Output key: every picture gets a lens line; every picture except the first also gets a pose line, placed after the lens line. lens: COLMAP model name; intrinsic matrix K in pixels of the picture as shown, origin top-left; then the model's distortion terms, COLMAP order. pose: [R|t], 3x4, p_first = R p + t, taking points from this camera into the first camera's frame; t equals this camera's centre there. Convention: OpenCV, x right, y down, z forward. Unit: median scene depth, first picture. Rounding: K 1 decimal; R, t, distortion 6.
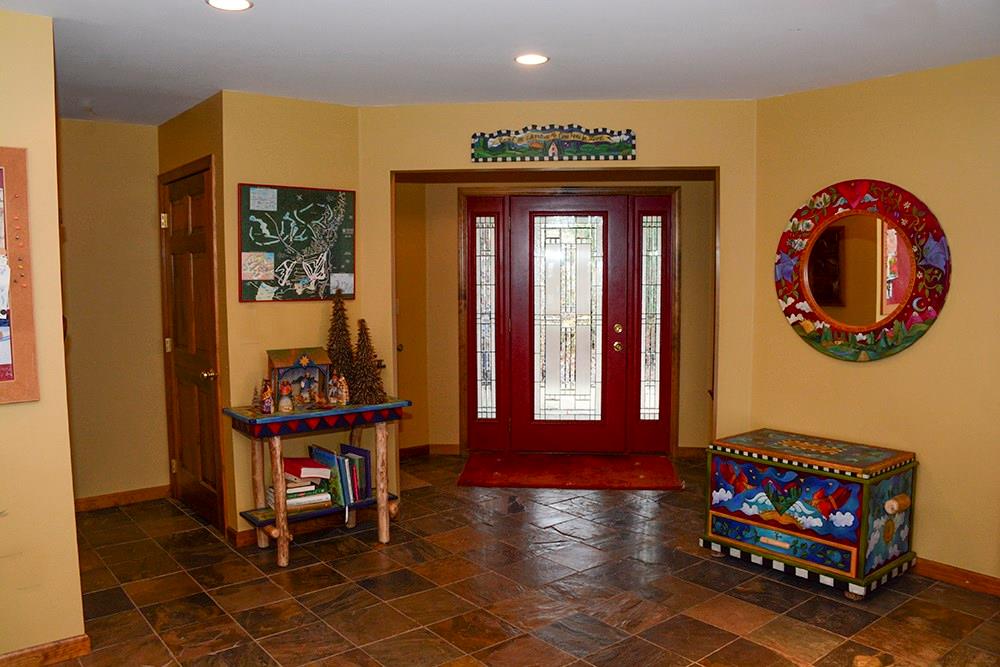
lens RADIAL K [[774.0, 0, 497.0], [0, 774.0, 336.8], [0, 0, 1]] dist [-0.150962, 0.097485]
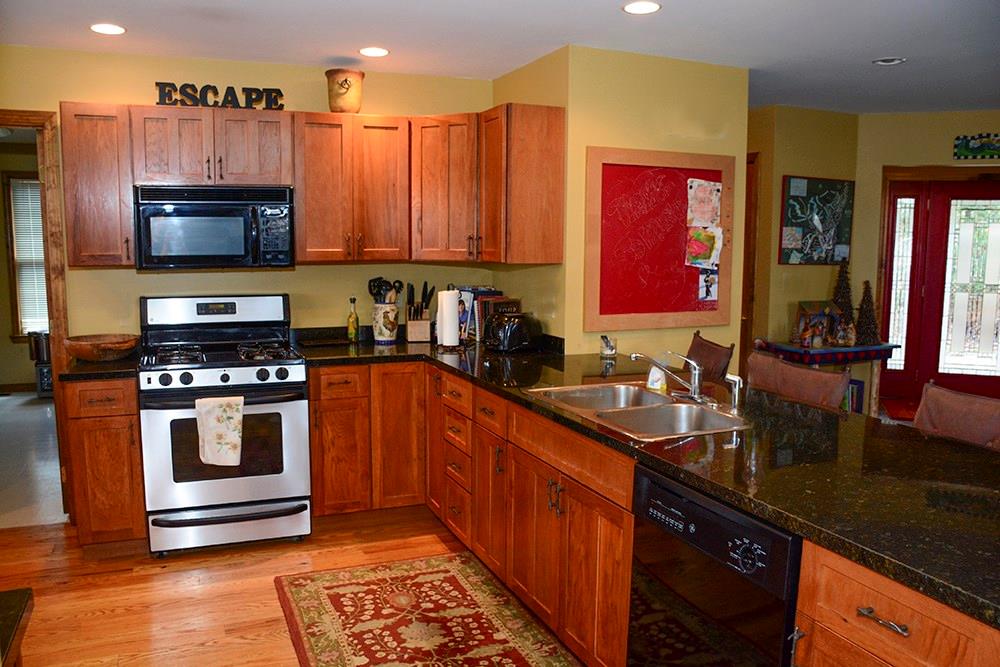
lens RADIAL K [[774.0, 0, 492.9], [0, 774.0, 338.6], [0, 0, 1]] dist [-0.150962, 0.097485]
pose [[0.960156, 0.043947, -0.275989, -0.424392], [-0.032361, 0.998399, 0.046395, 0.036860], [0.277586, -0.035615, 0.960040, -0.396241]]
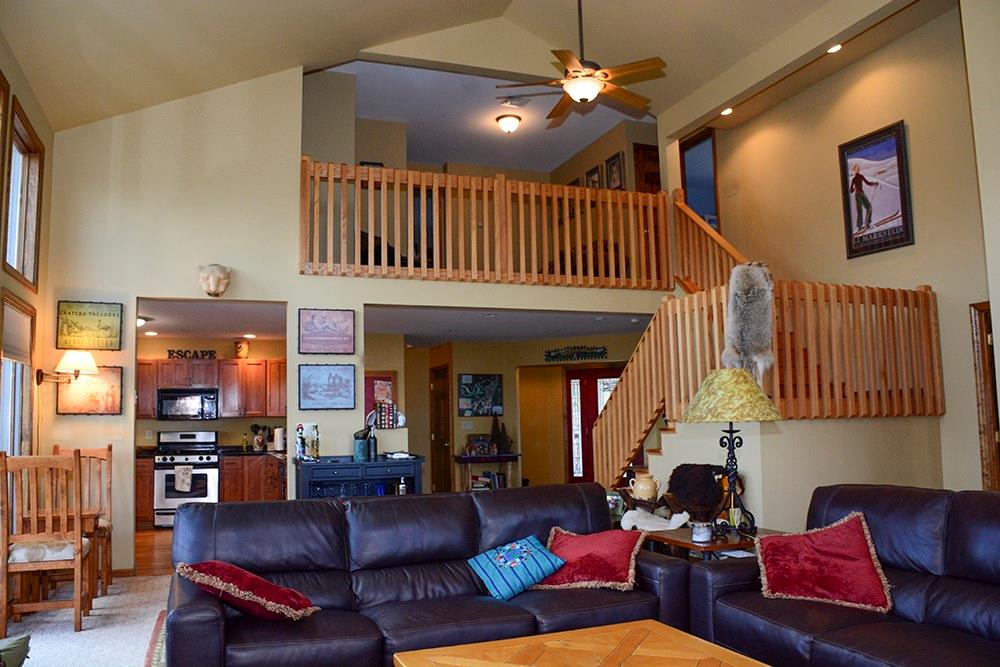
lens RADIAL K [[774.0, 0, 498.5], [0, 774.0, 337.2], [0, 0, 1]] dist [-0.150962, 0.097485]
pose [[0.951744, -0.049326, -0.302905, 0.624747], [-0.007402, 0.983022, -0.183336, 0.173575], [0.306805, 0.176731, 0.935220, -1.532027]]
